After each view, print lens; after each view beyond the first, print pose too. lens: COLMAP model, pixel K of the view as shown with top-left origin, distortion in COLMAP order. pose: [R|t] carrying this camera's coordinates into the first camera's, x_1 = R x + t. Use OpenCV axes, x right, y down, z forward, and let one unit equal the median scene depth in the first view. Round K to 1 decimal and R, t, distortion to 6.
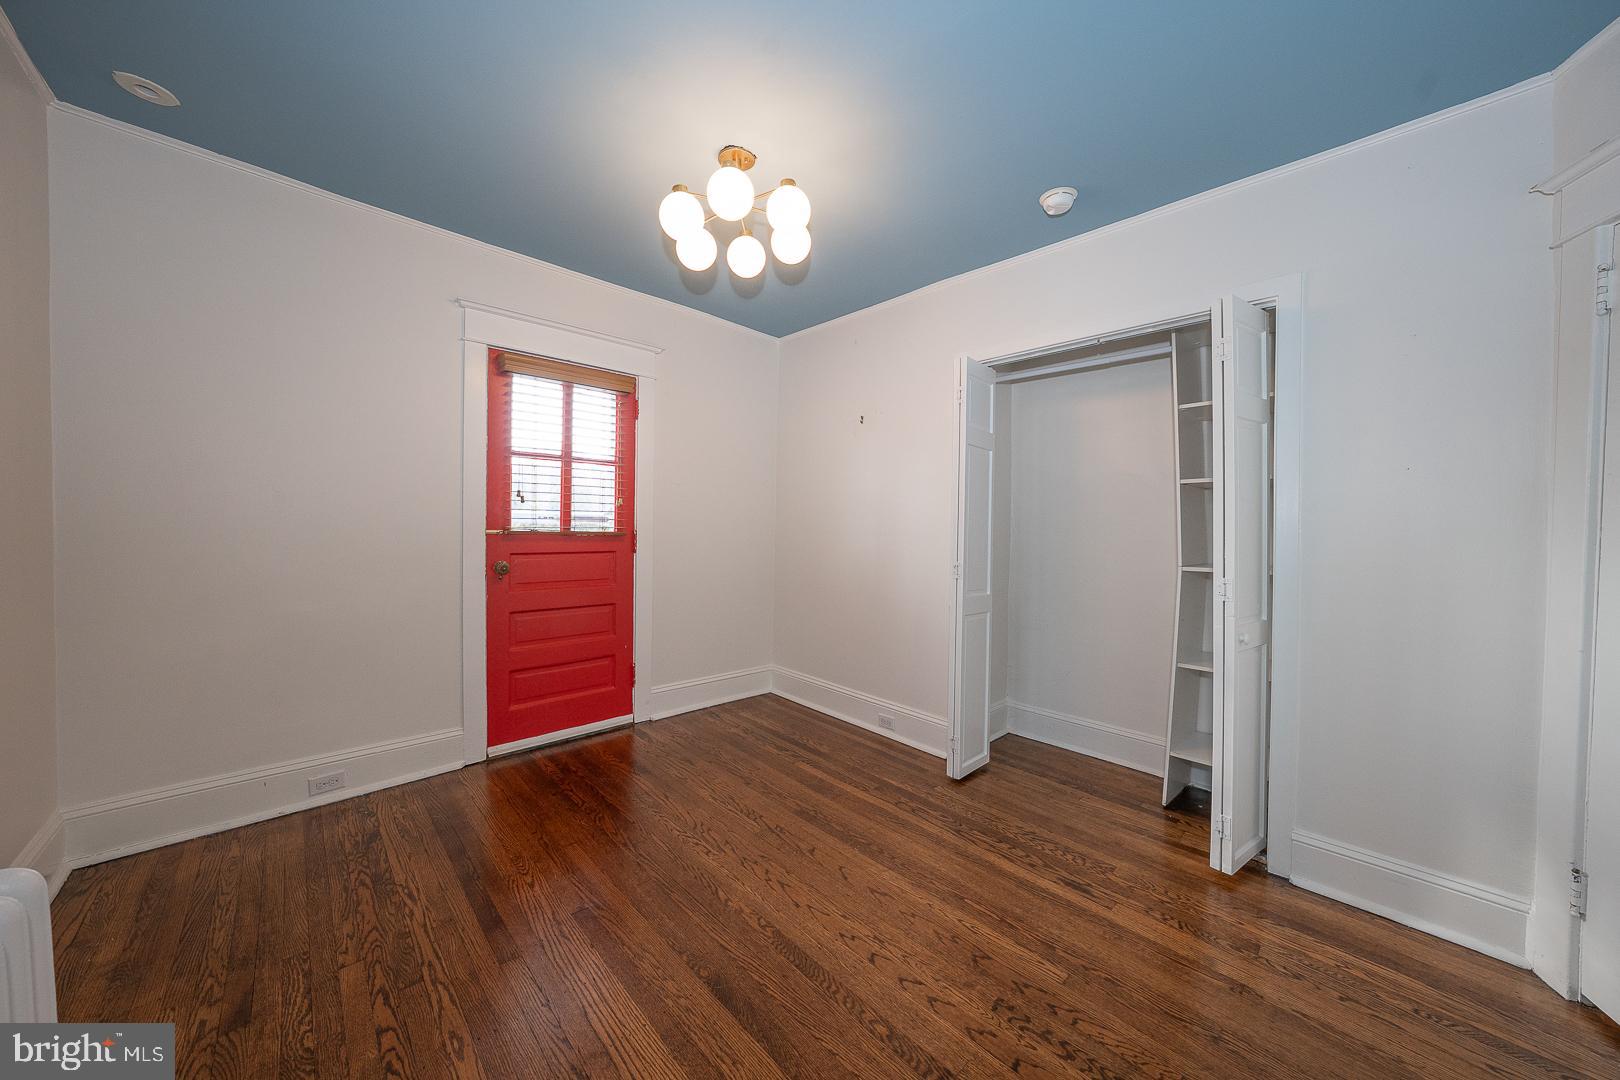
lens RADIAL K [[557.4, 0, 804.5], [0, 557.4, 534.6], [0, 0, 1]] dist [-0.011186, 0.001424]
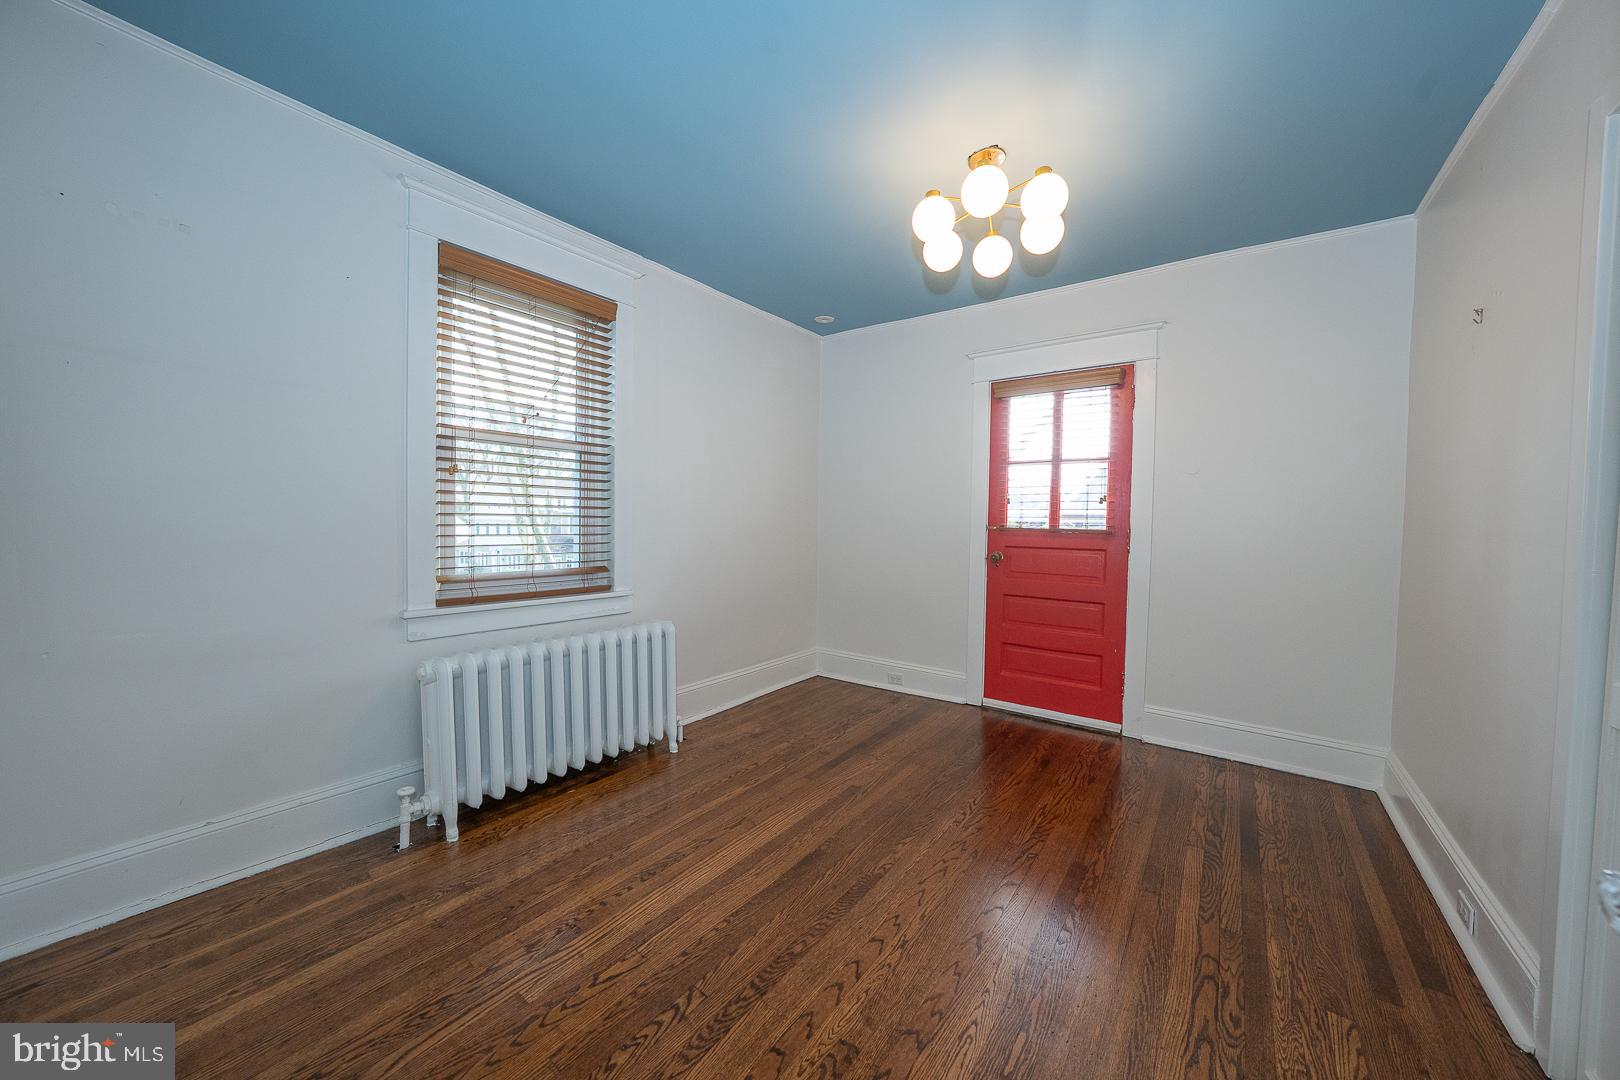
lens RADIAL K [[557.4, 0, 826.1], [0, 557.4, 538.5], [0, 0, 1]] dist [-0.011186, 0.001424]
pose [[0.184815, 0.016588, -0.982633, 0.578102], [-0.025513, 0.999602, 0.012076, 0.011966], [0.982442, 0.022838, 0.185165, 0.375335]]
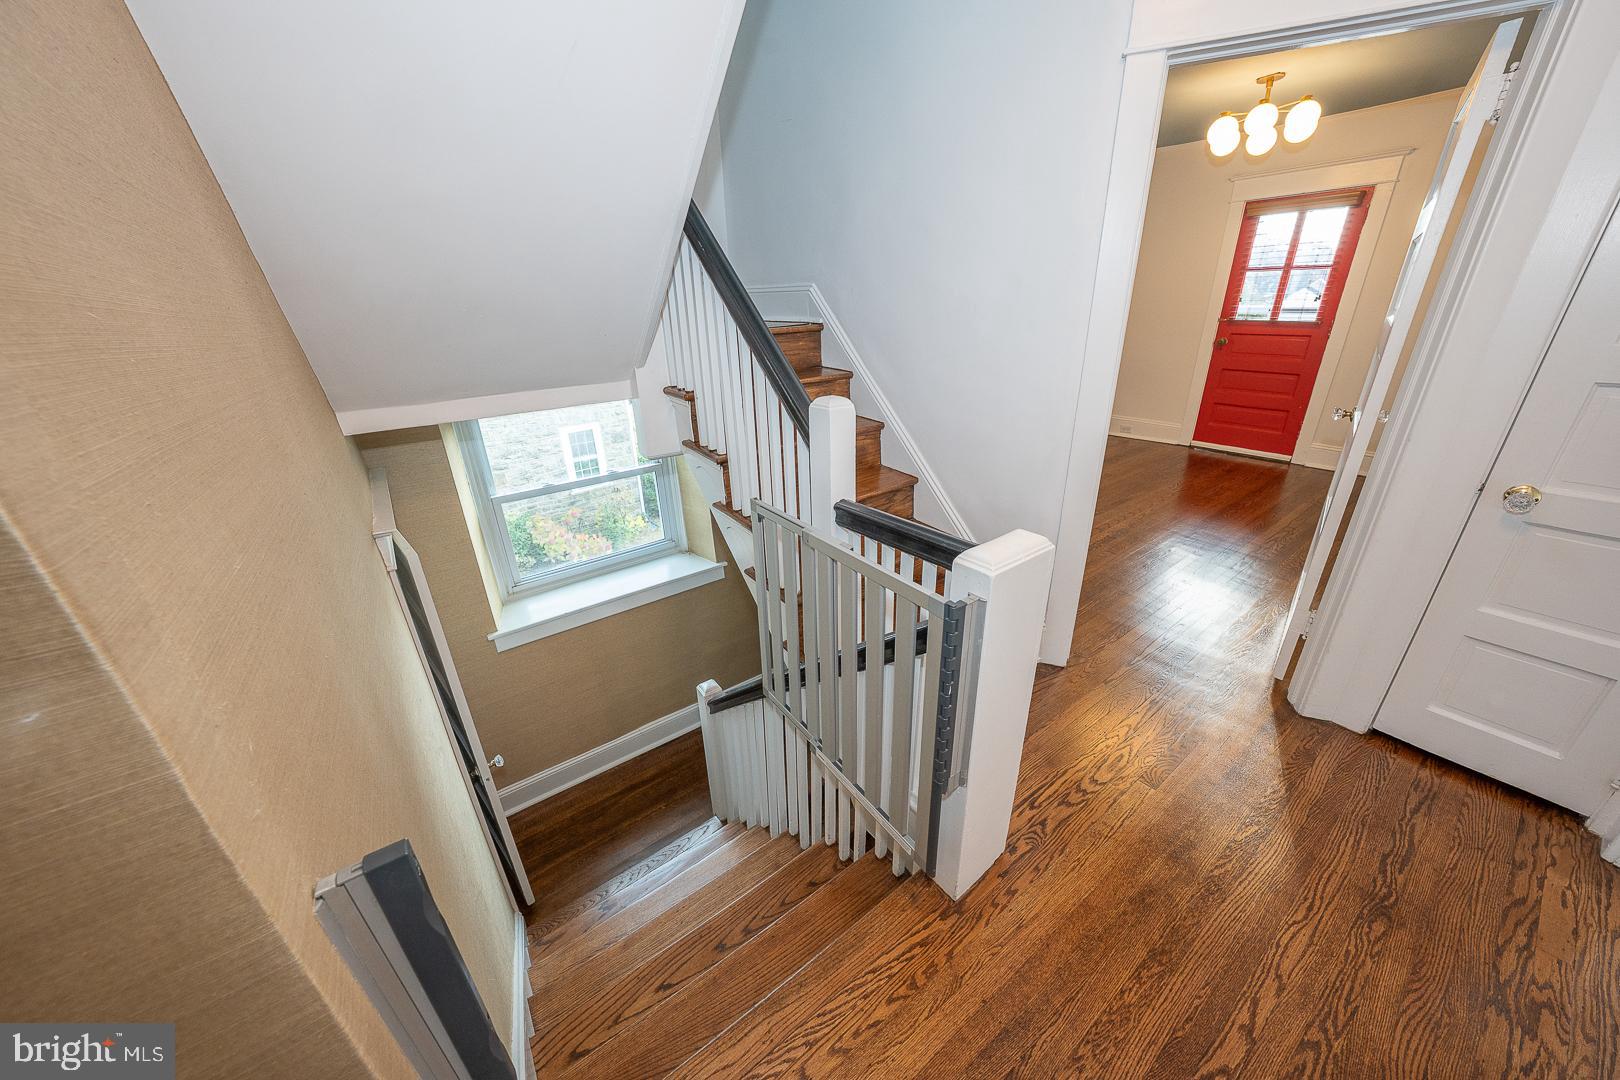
lens RADIAL K [[557.4, 0, 818.9], [0, 557.4, 535.5], [0, 0, 1]] dist [-0.011186, 0.001424]
pose [[-0.112209, 0.382522, -0.917108, 1.385840], [0.018549, 0.923582, 0.382952, -0.068000], [0.993512, 0.025959, -0.110730, -0.062831]]
